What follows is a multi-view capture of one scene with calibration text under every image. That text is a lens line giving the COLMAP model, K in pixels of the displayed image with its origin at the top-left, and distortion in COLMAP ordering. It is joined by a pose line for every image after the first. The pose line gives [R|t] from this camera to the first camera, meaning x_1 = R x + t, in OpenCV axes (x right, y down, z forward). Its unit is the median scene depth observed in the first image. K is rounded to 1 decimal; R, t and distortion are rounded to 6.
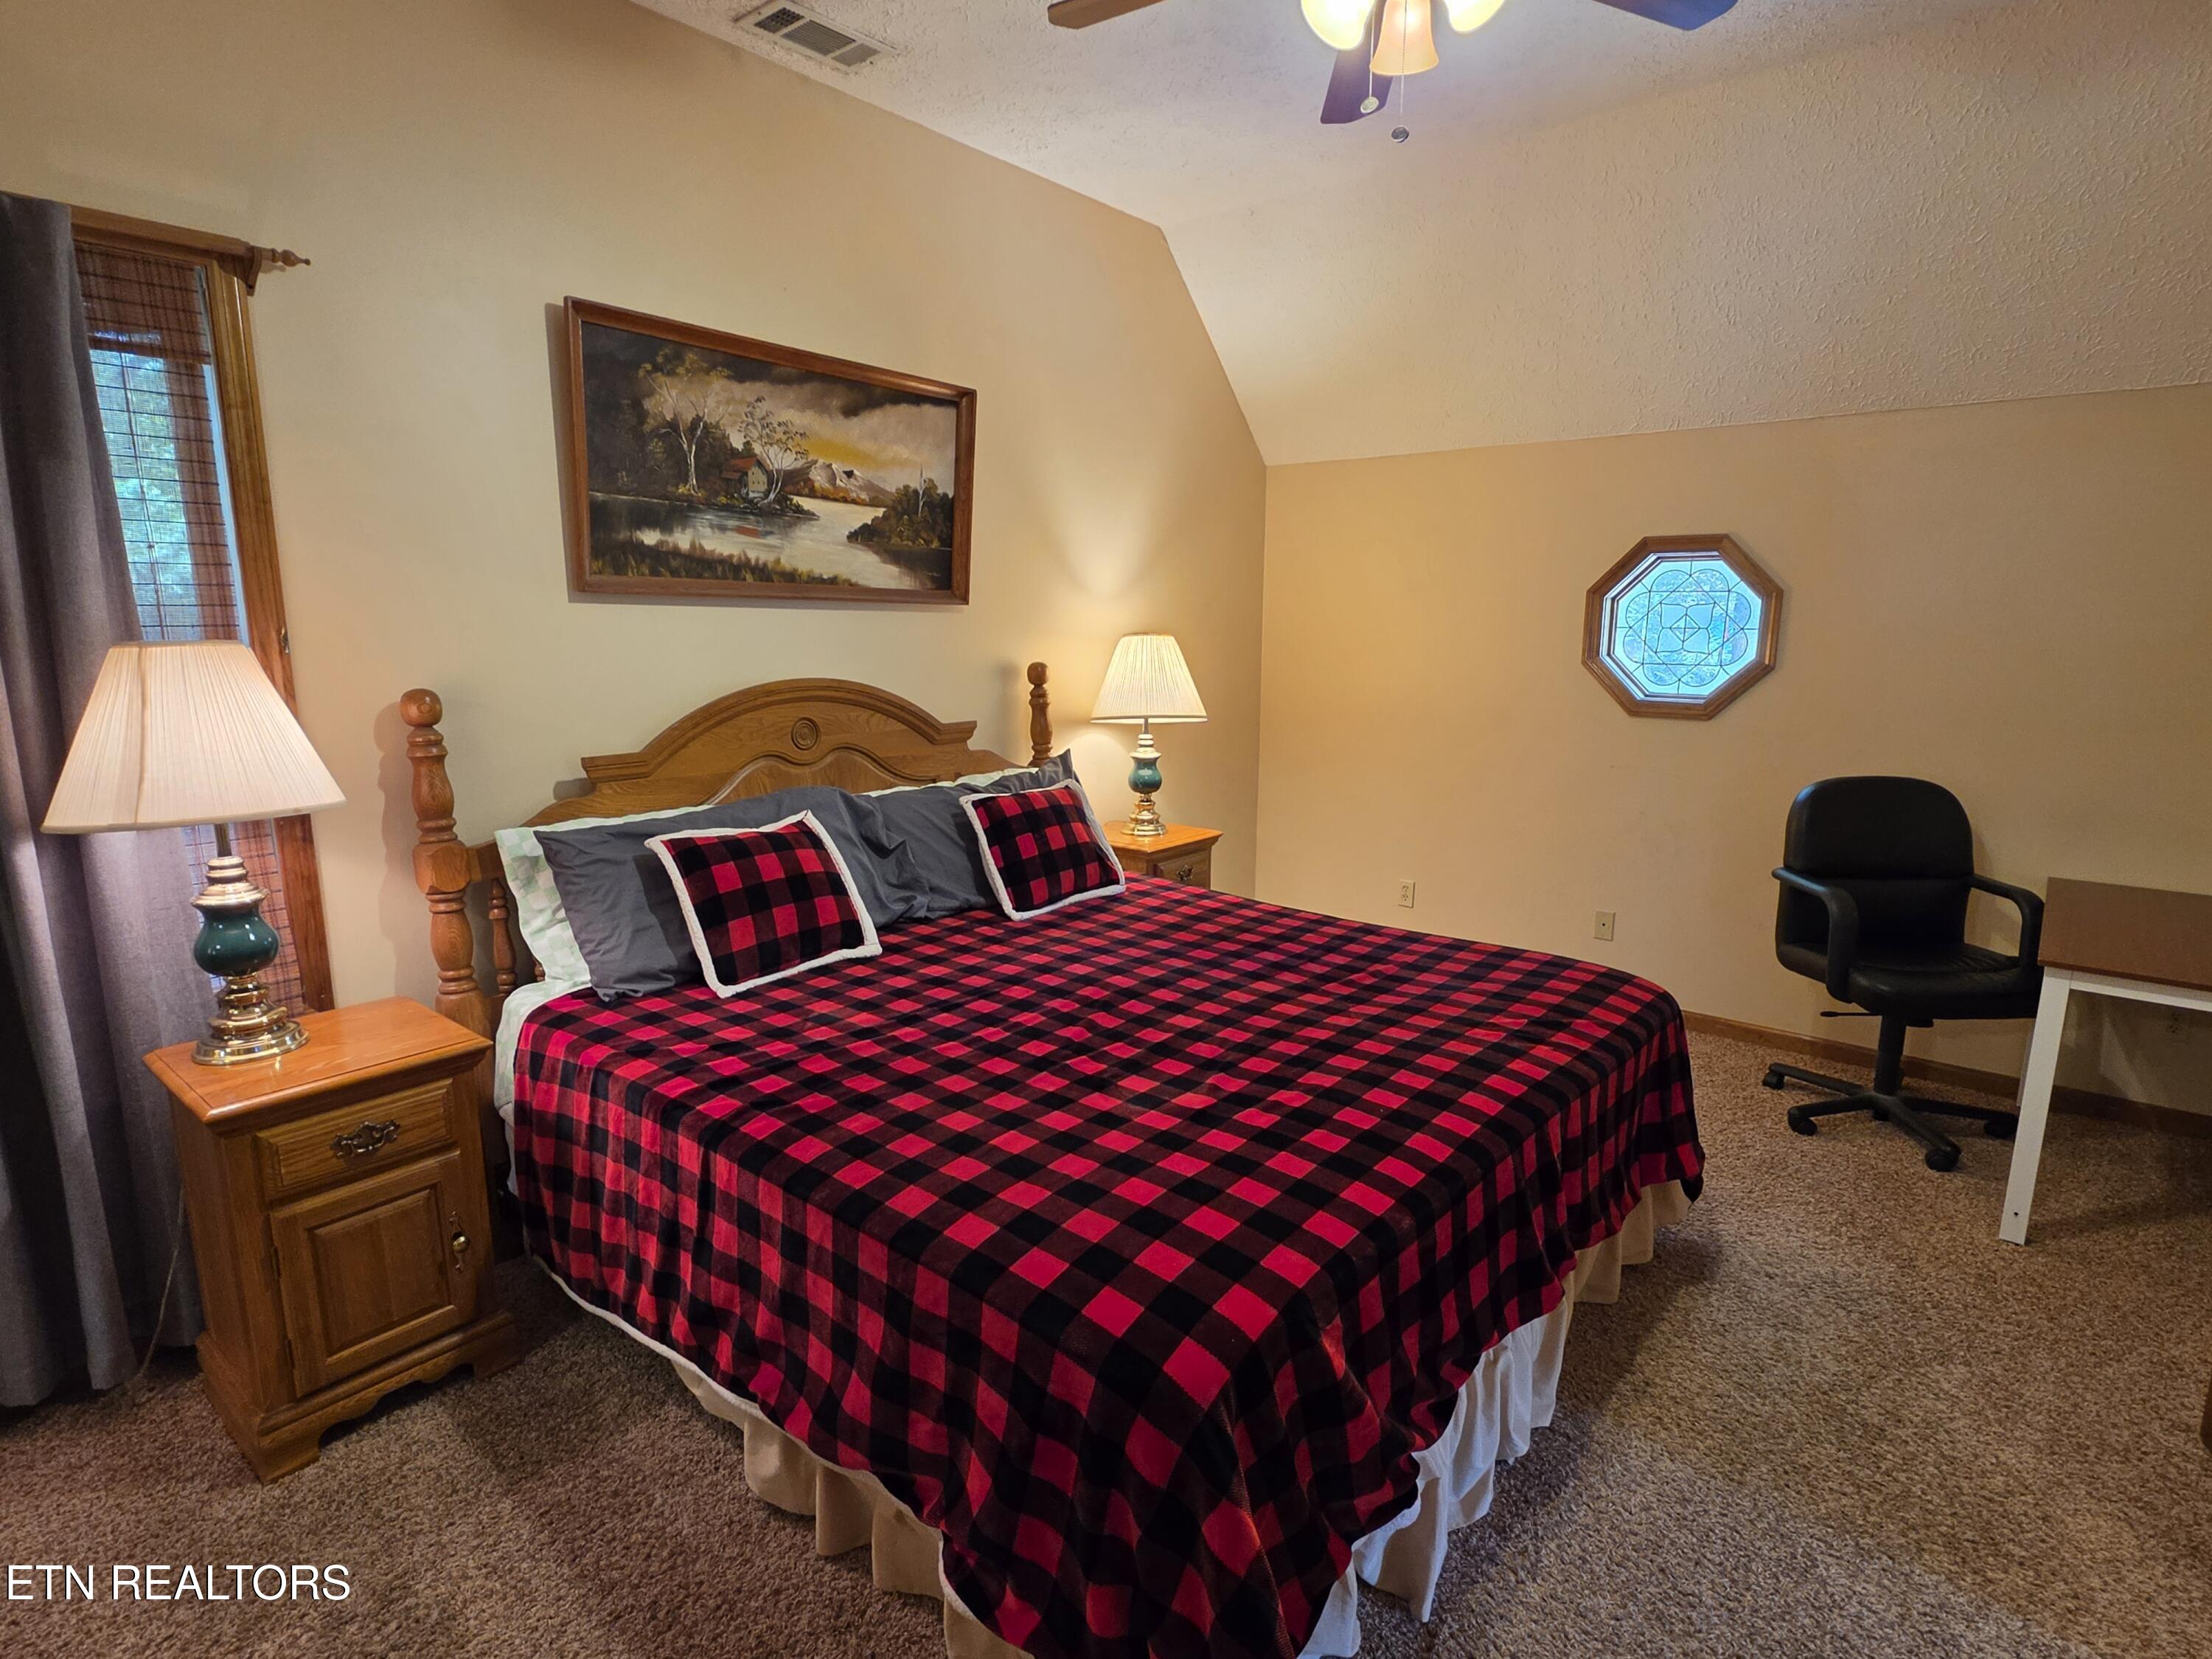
lens RADIAL K [[1153.6, 0, 1108.5], [0, 1153.6, 836.4], [0, 0, 1]] dist [0.003722, -0.000004]
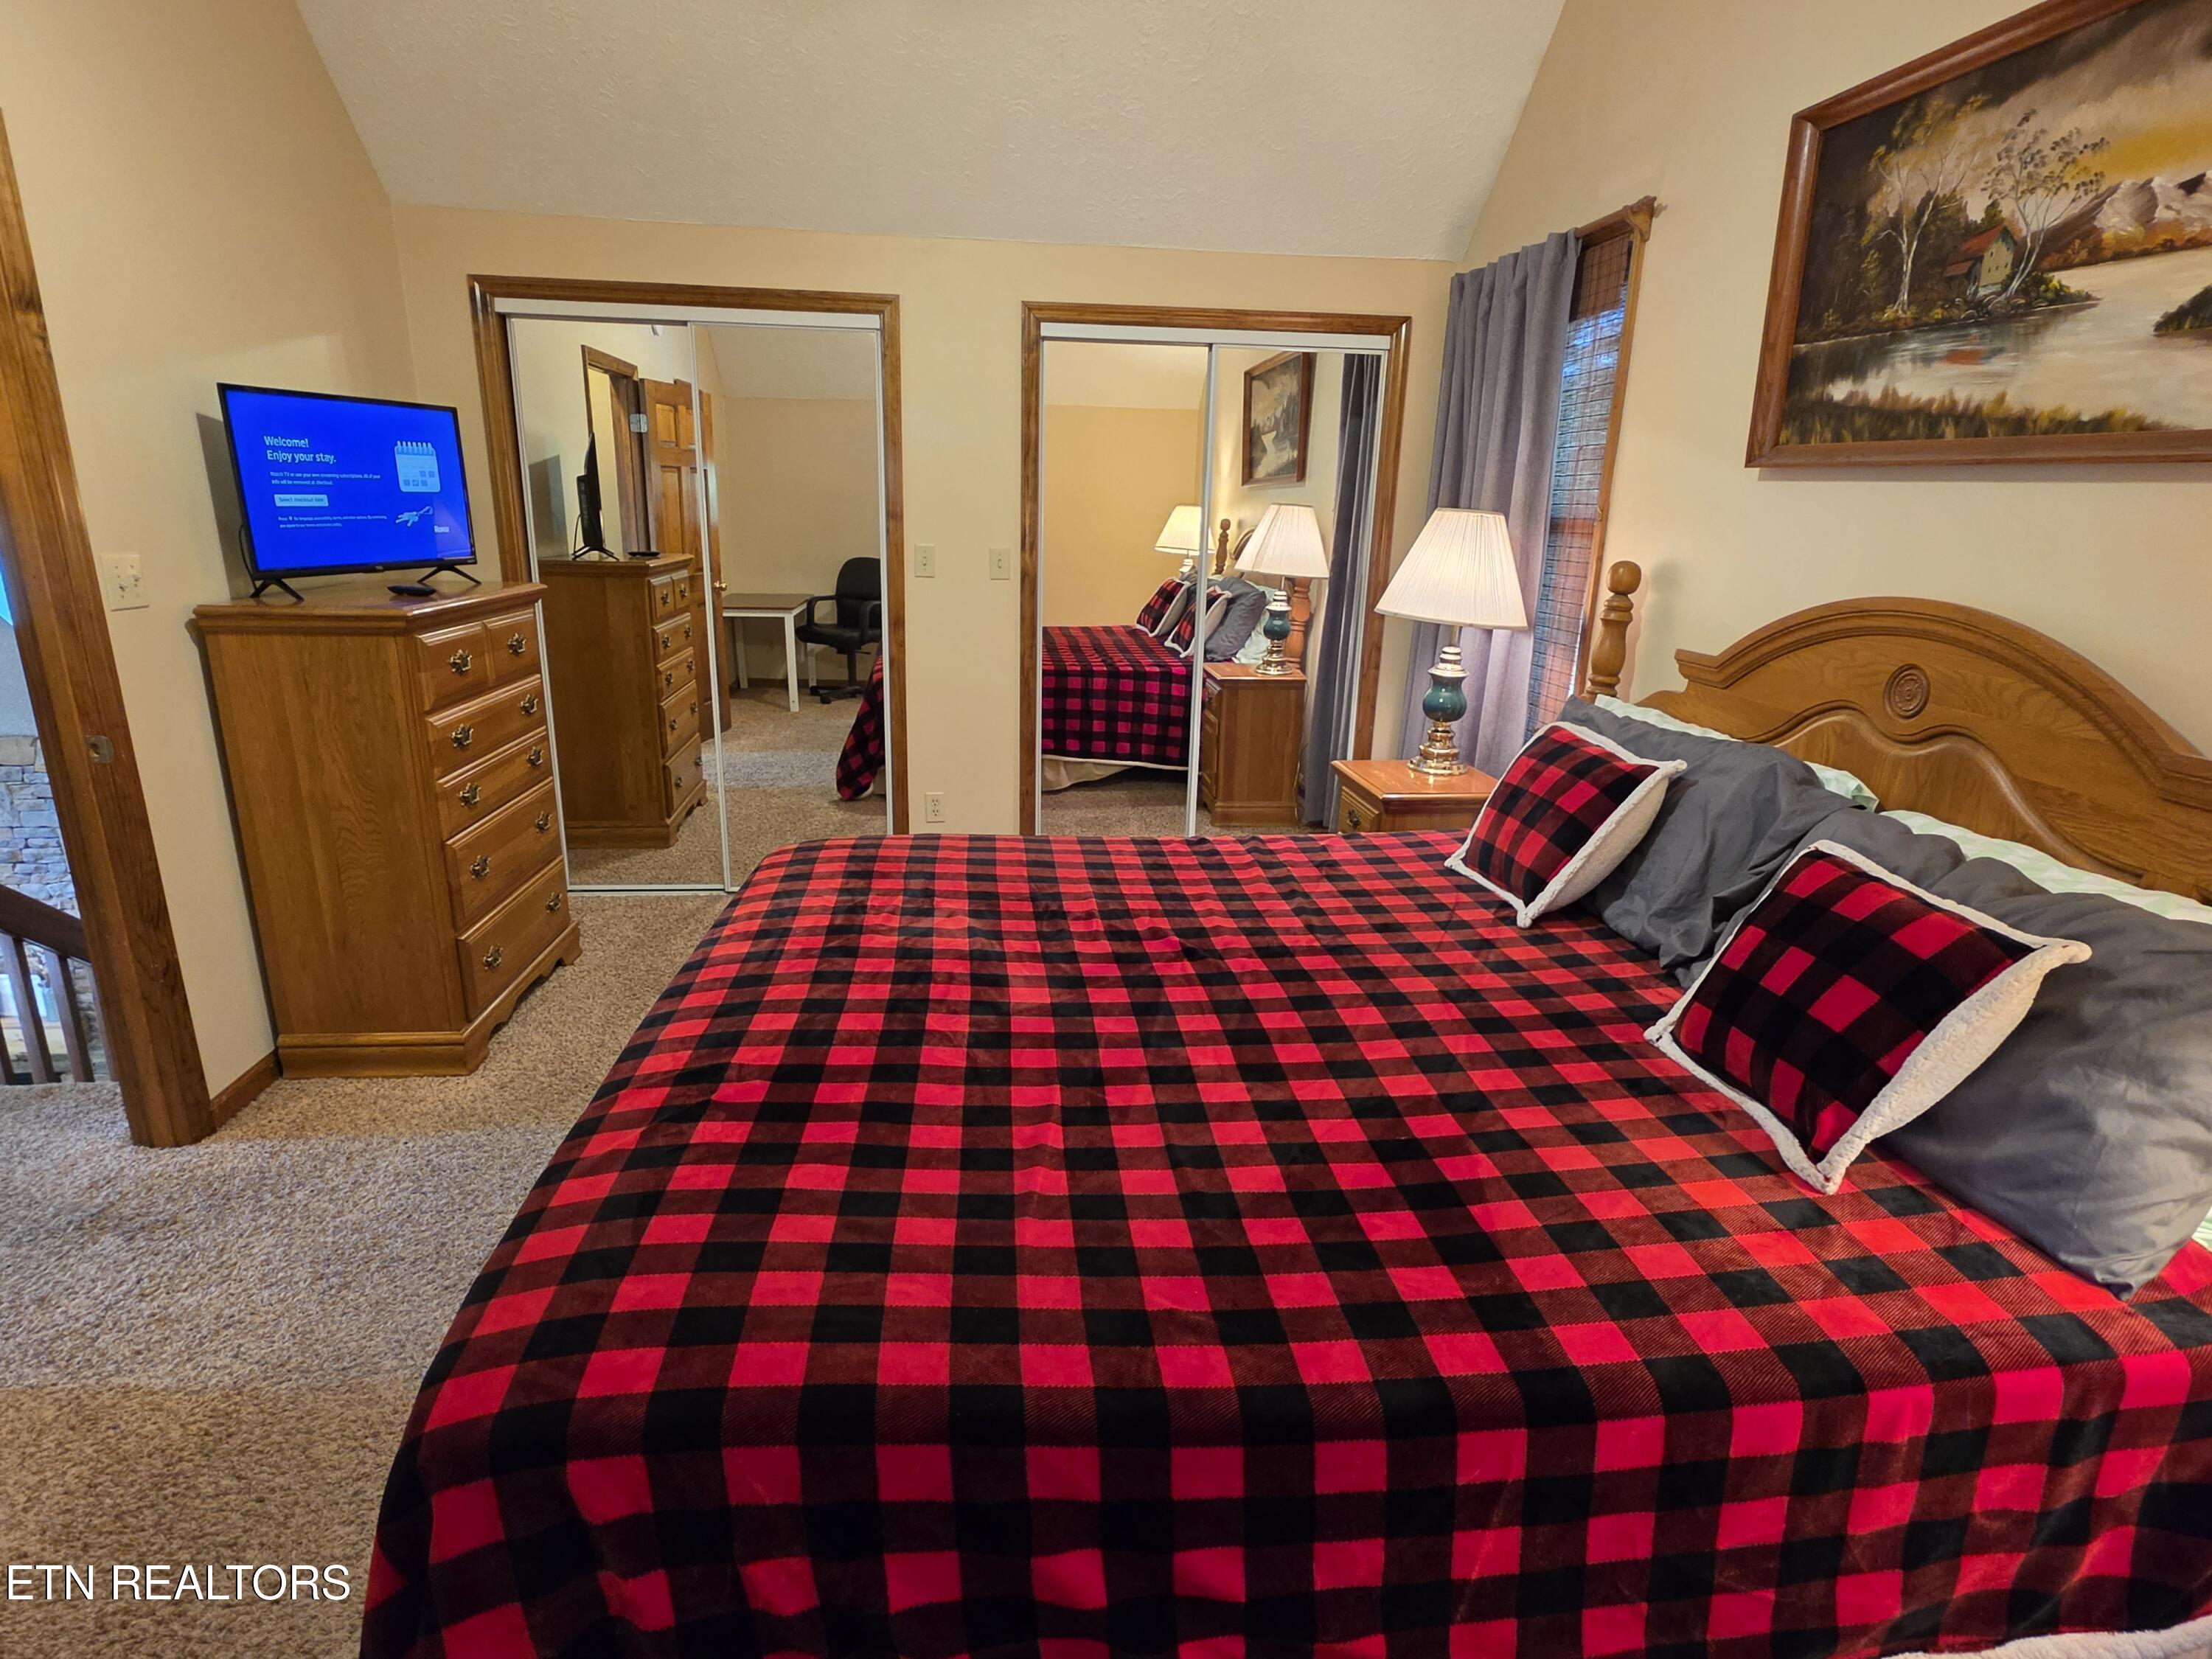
lens RADIAL K [[1153.6, 0, 1106.1], [0, 1153.6, 817.5], [0, 0, 1]] dist [0.003722, -0.000004]
pose [[-0.704543, 0.173077, -0.688232, 0.492294], [-0.156113, 0.908248, 0.388219, -0.210763], [0.692277, 0.380959, -0.612880, 1.171236]]
